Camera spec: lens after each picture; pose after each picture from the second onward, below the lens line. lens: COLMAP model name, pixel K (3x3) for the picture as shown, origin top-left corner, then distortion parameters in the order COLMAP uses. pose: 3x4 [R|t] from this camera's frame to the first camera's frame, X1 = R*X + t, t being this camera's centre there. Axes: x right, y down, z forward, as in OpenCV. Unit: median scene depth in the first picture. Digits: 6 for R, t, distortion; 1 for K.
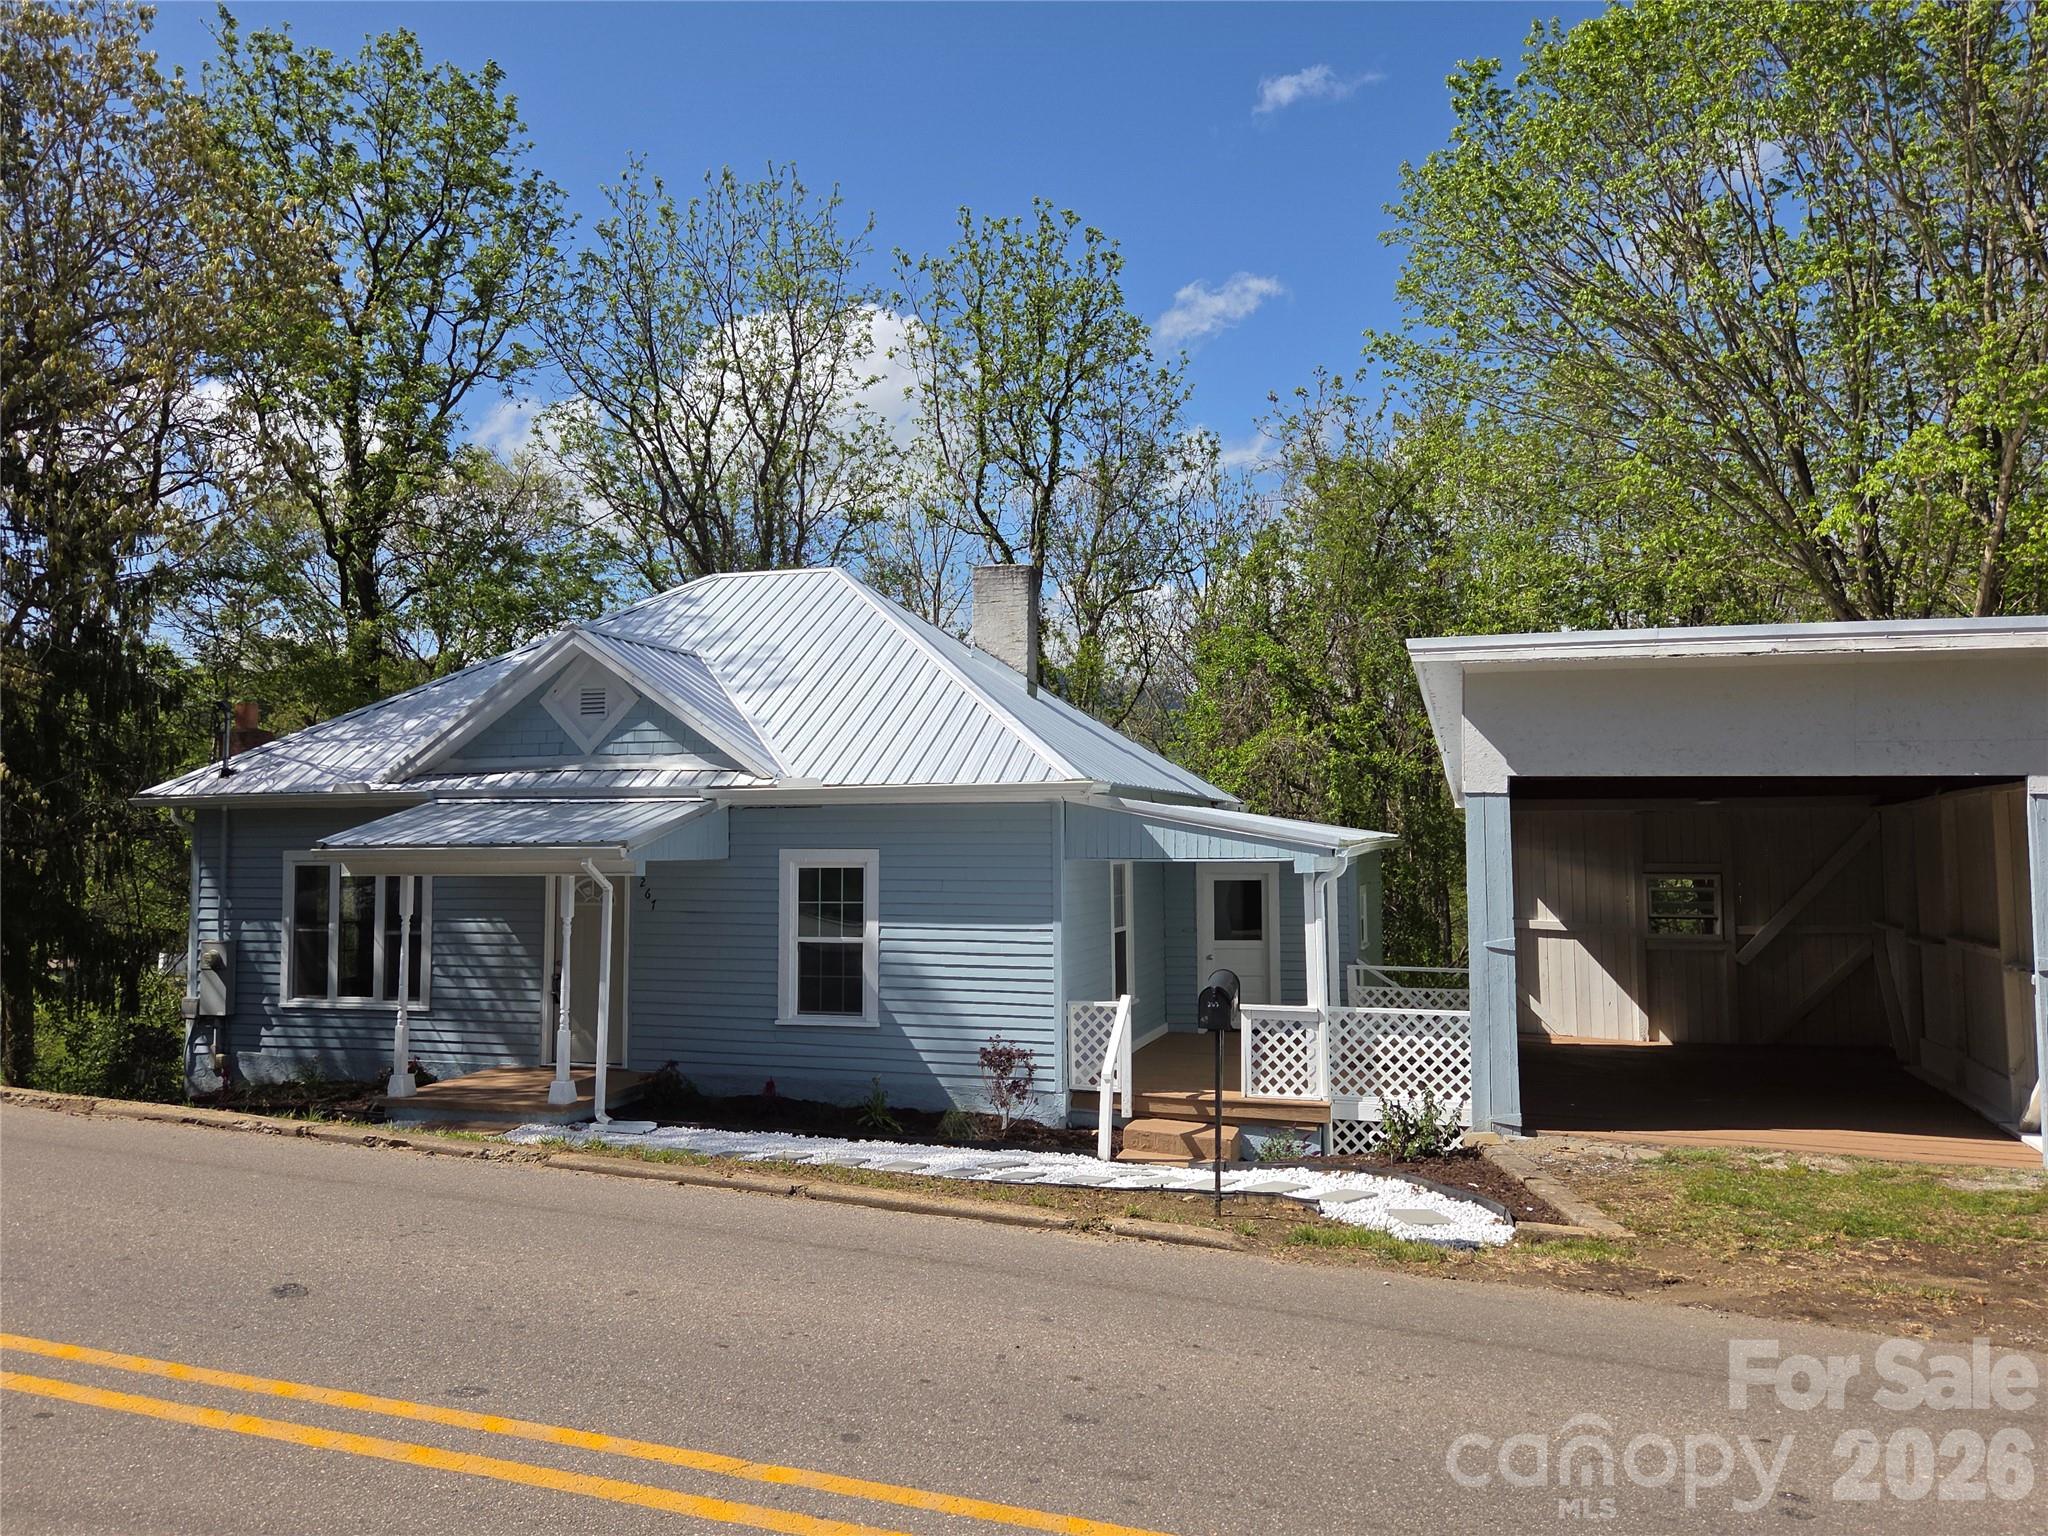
lens RADIAL K [[1516.7, 0, 1012.3], [0, 1516.7, 772.2], [0, 0, 1]] dist [0.068968, -0.059597]
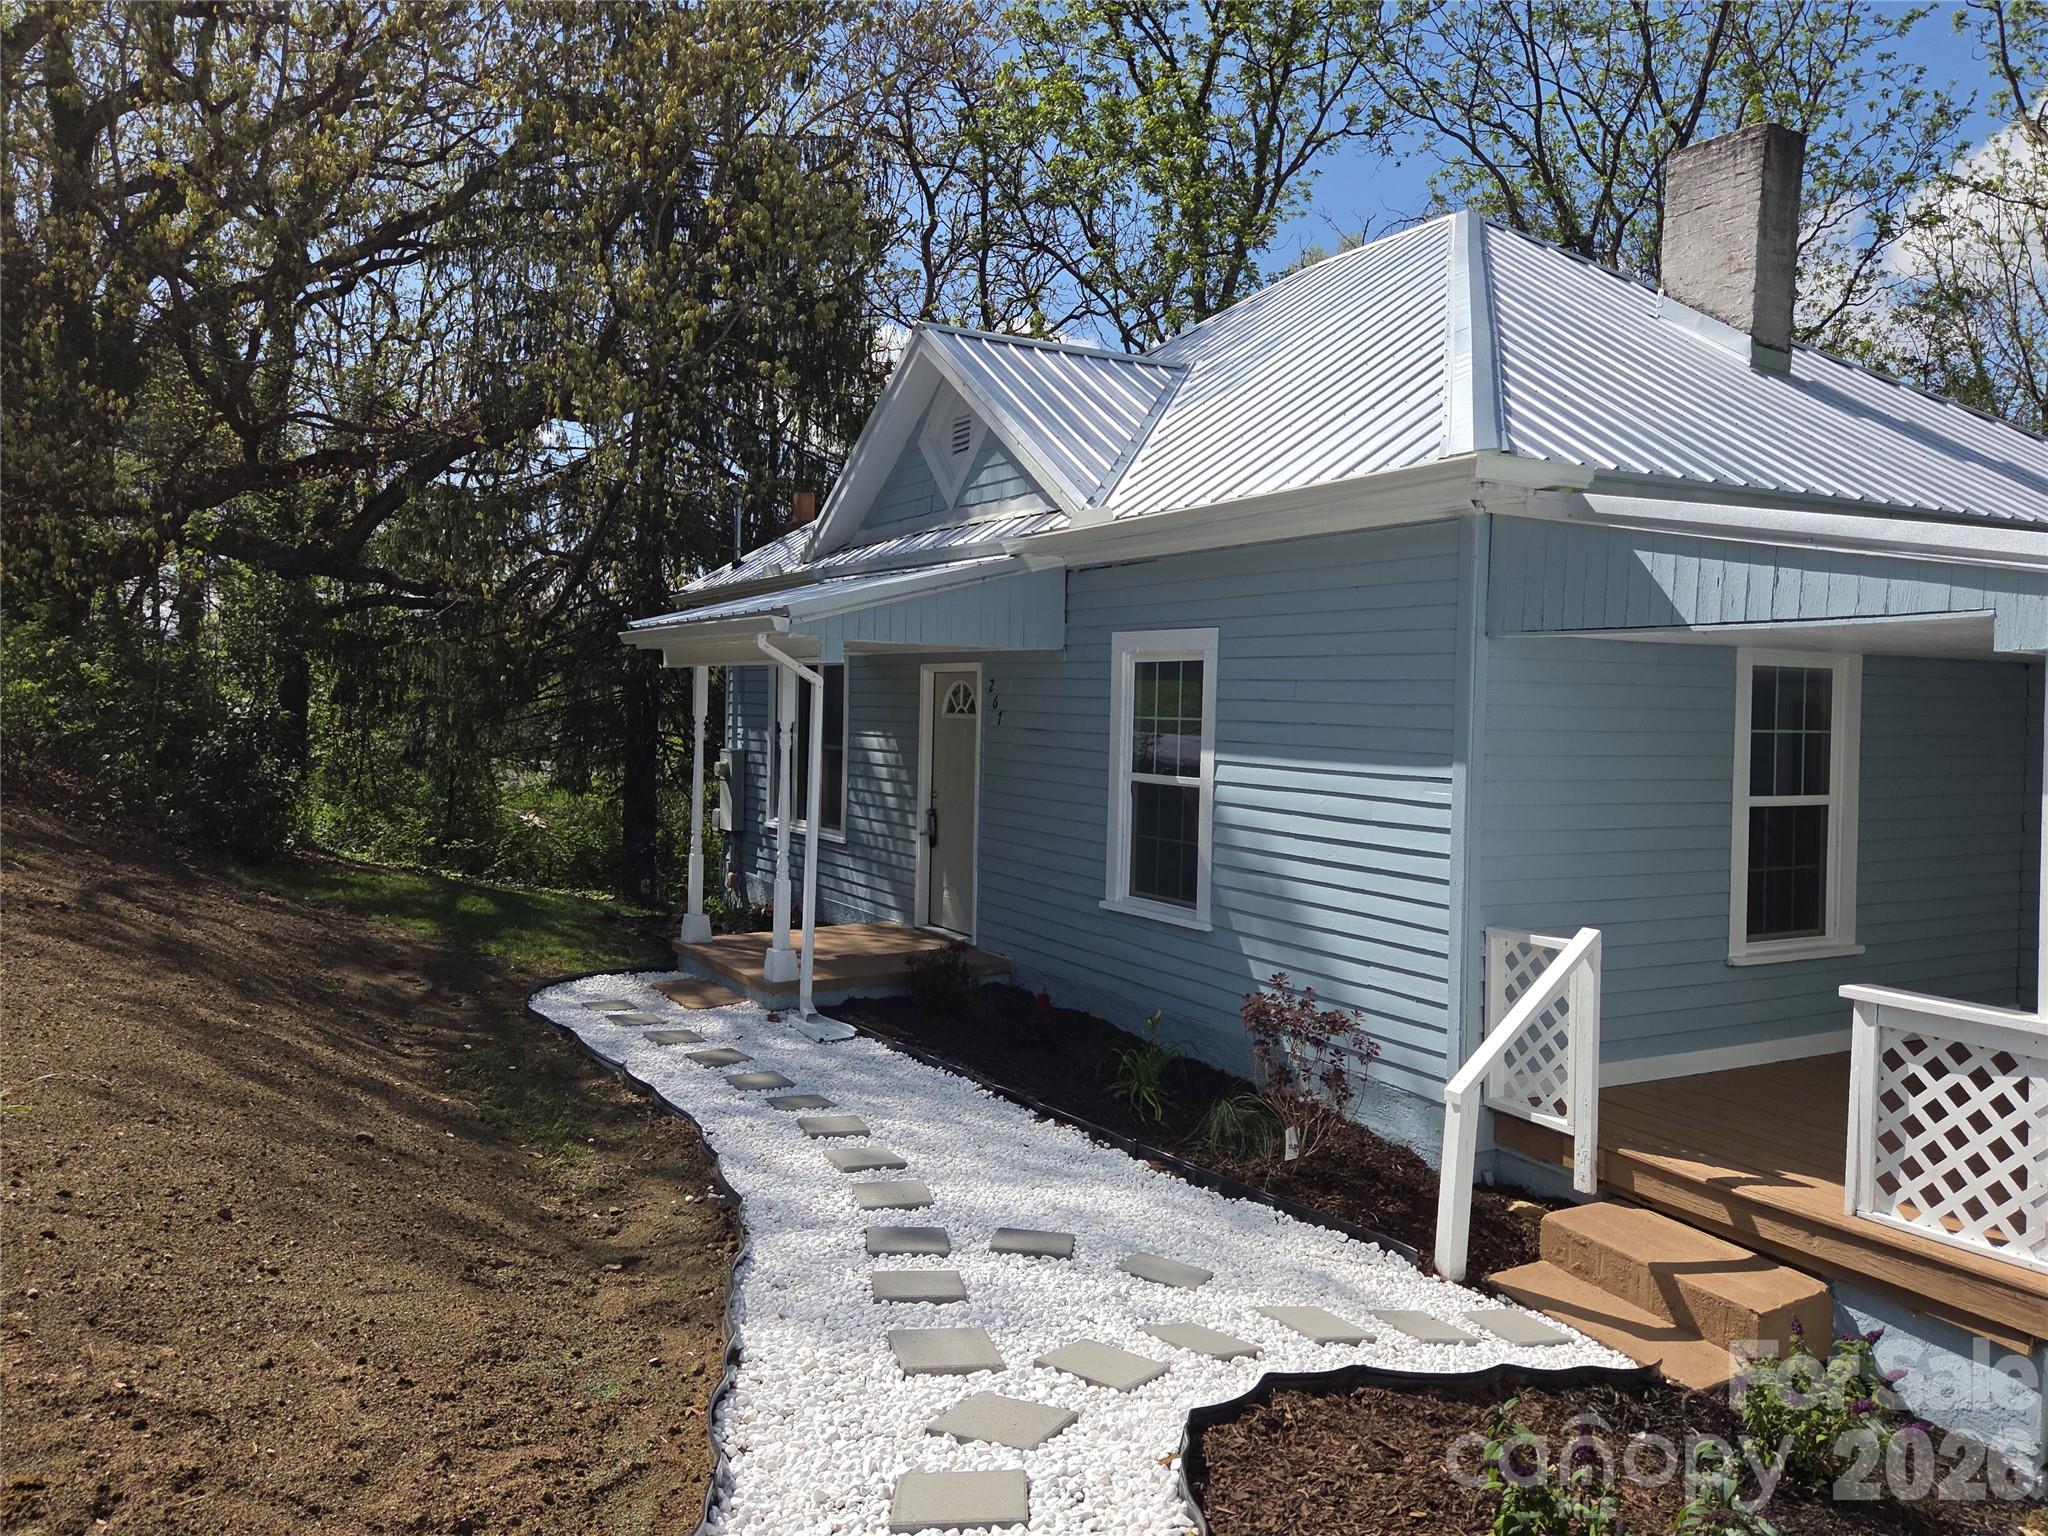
lens RADIAL K [[1511.1, 0, 992.4], [0, 1511.1, 739.5], [0, 0, 1]] dist [0.082306, -0.069588]
pose [[0.736122, 0.035224, -0.675932, 0.256321], [0.009092, 0.998040, 0.061911, 0.060886], [0.676788, -0.051720, 0.734359, 0.553902]]
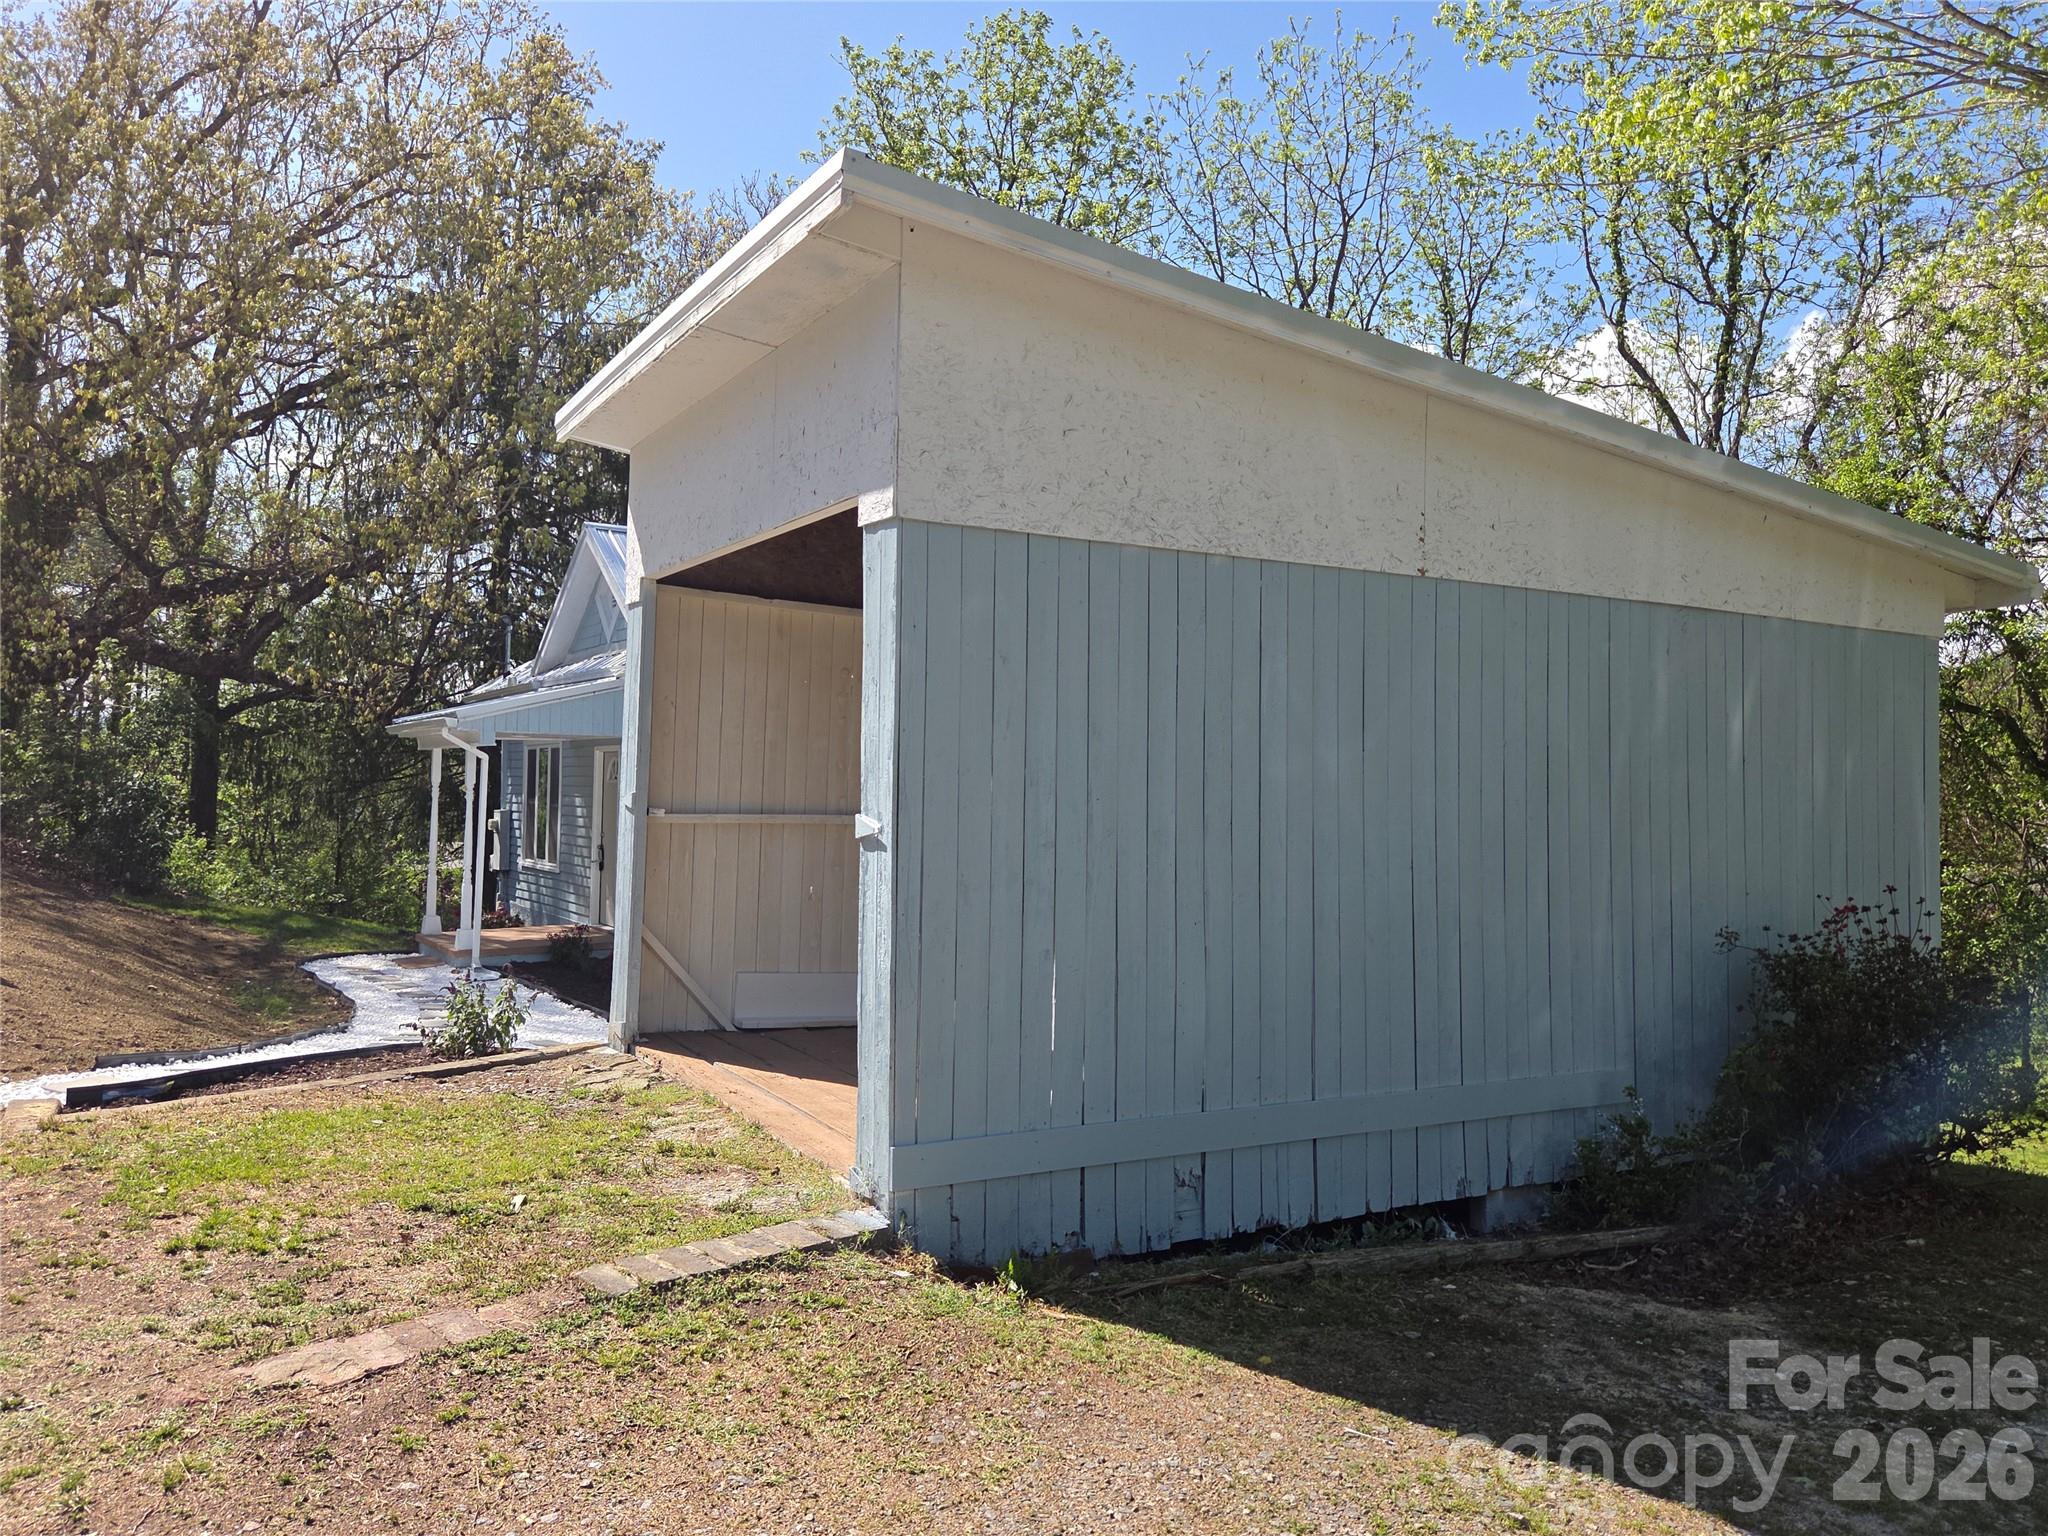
lens RADIAL K [[1516.7, 0, 1012.3], [0, 1516.7, 772.2], [0, 0, 1]] dist [0.068968, -0.059597]
pose [[0.757418, 0.008248, -0.652878, 0.731354], [0.015353, 0.999419, 0.030438, 0.058983], [0.652749, -0.033078, 0.756852, 0.424223]]
